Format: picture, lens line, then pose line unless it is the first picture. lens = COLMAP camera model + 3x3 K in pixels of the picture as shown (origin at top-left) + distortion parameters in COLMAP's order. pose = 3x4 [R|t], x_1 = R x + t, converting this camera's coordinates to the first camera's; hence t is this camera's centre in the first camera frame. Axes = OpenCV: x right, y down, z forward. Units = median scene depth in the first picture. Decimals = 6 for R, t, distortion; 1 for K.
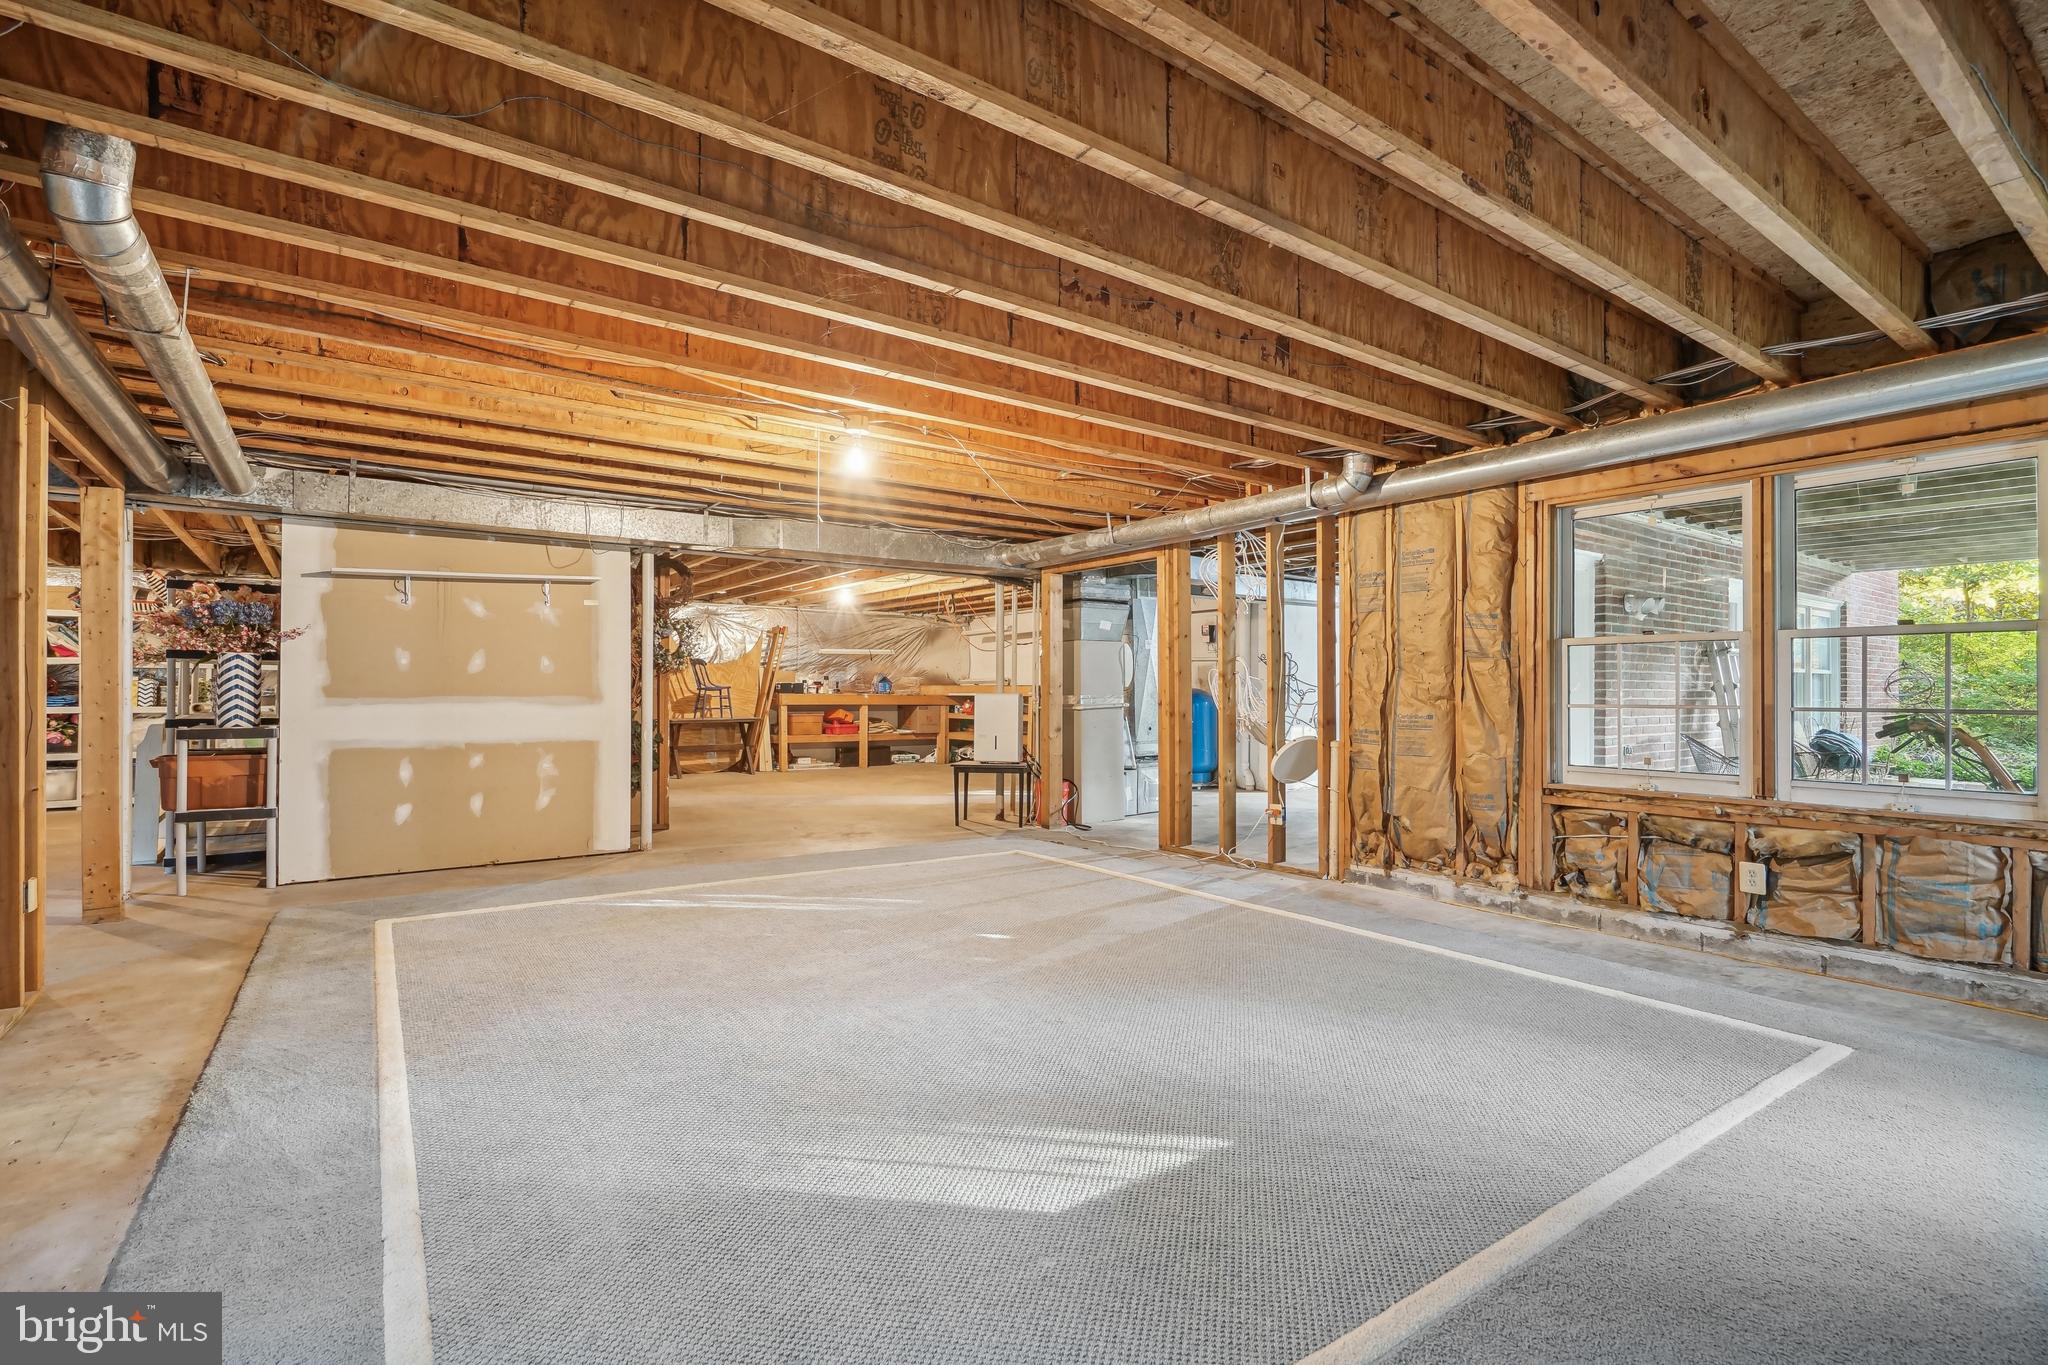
lens RADIAL K [[943.1, 0, 1019.1], [0, 943.1, 684.9], [0, 0, 1]] dist [-0.001522, 0.000076]
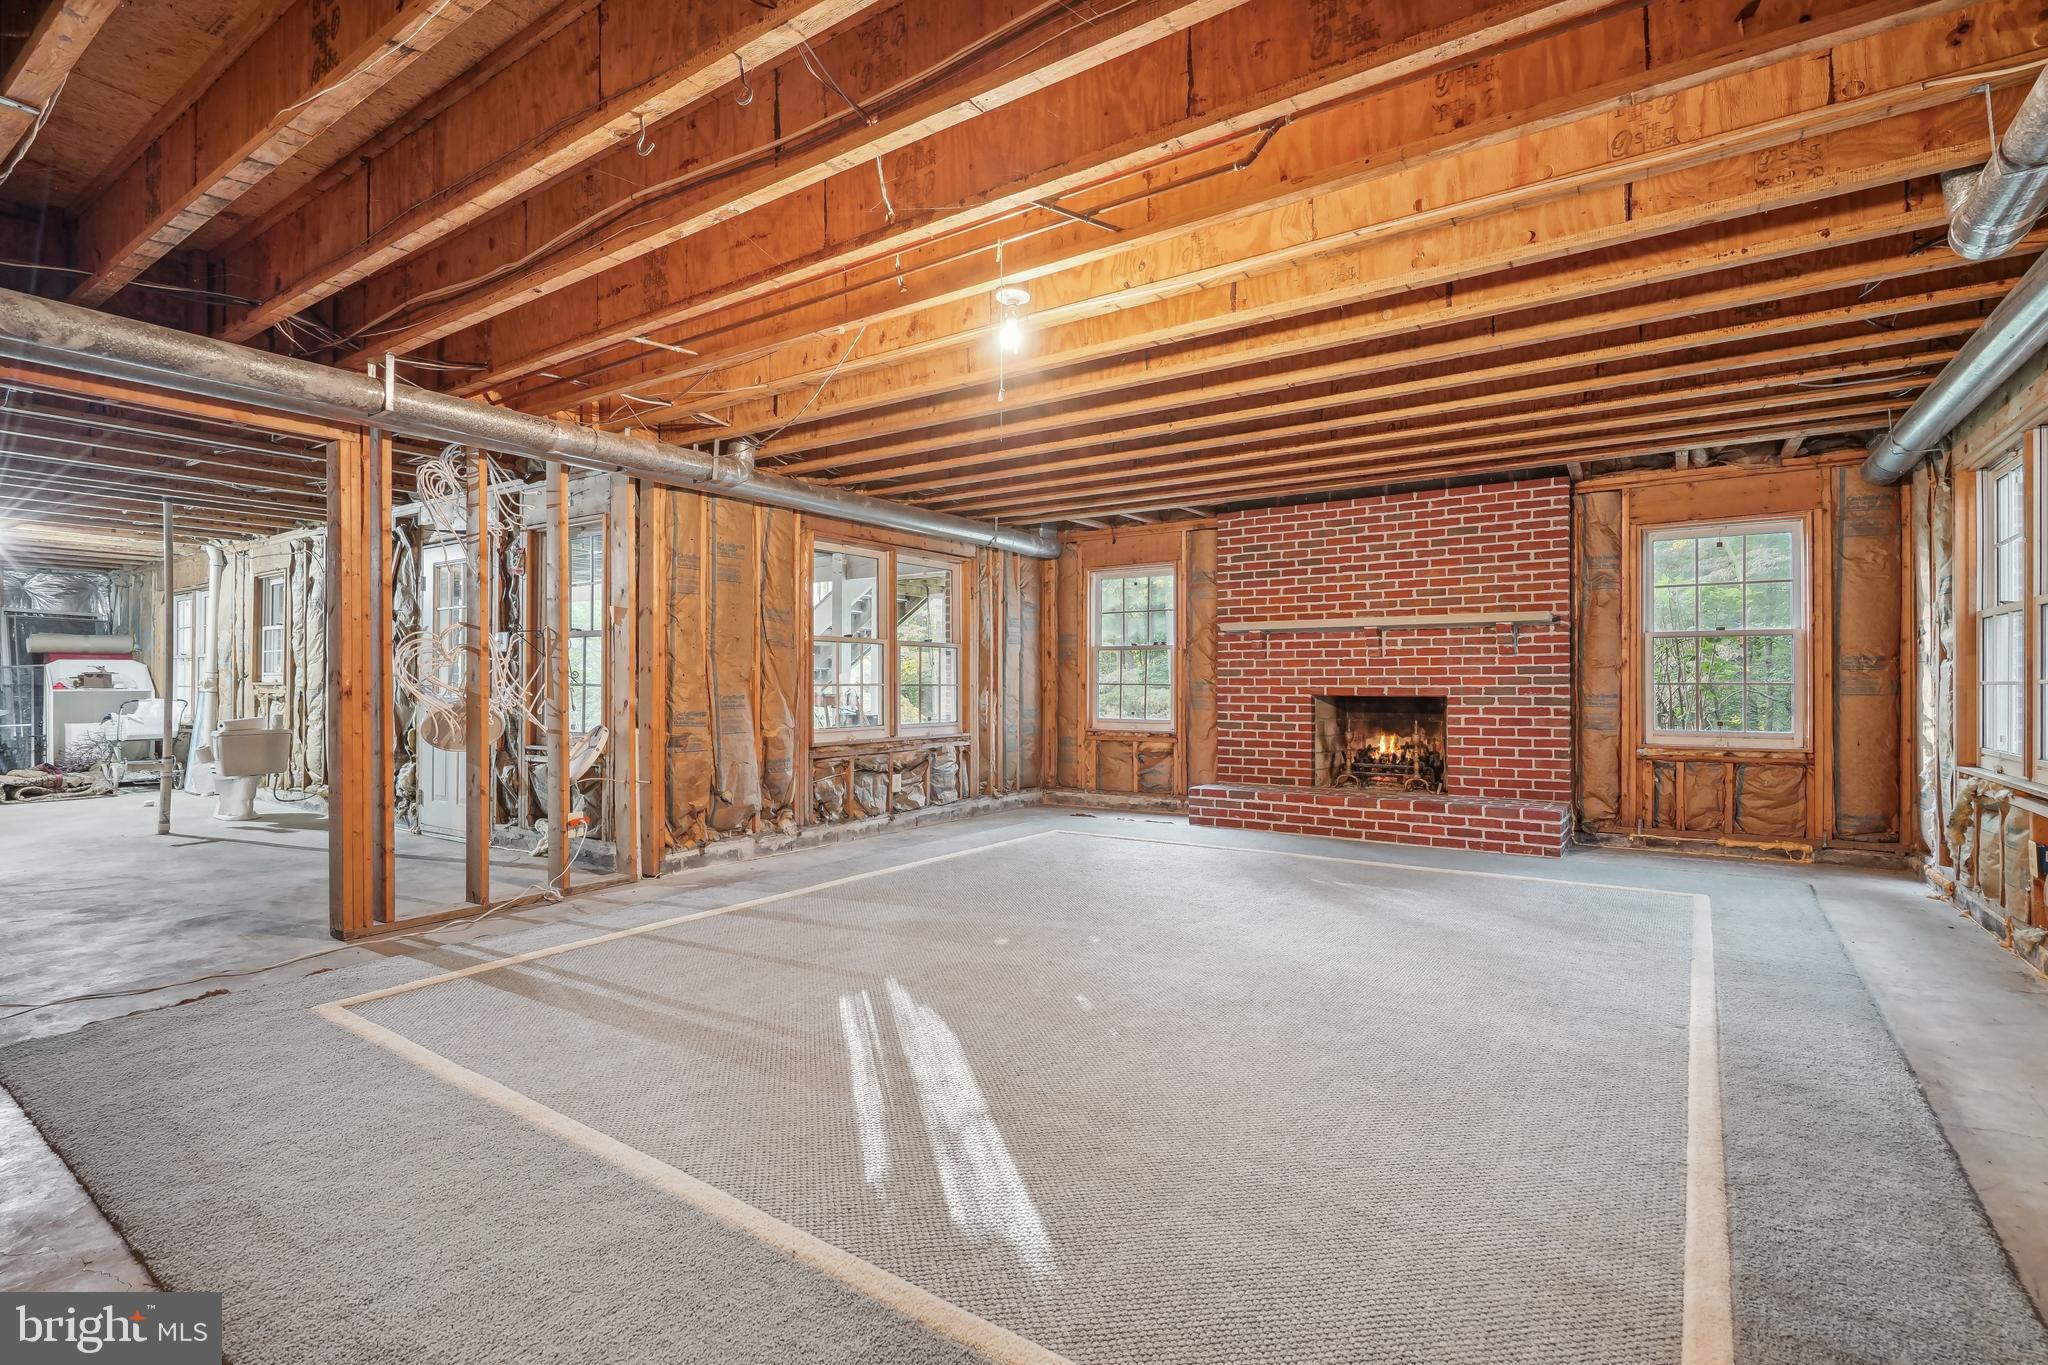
lens RADIAL K [[943.1, 0, 1022.8], [0, 943.1, 684.3], [0, 0, 1]] dist [-0.001522, 0.000076]
pose [[-0.342340, 0.001096, 0.939575, -0.824344], [-0.001800, 0.999997, -0.001822, 0.023076], [-0.939574, -0.002315, -0.342337, 1.221597]]
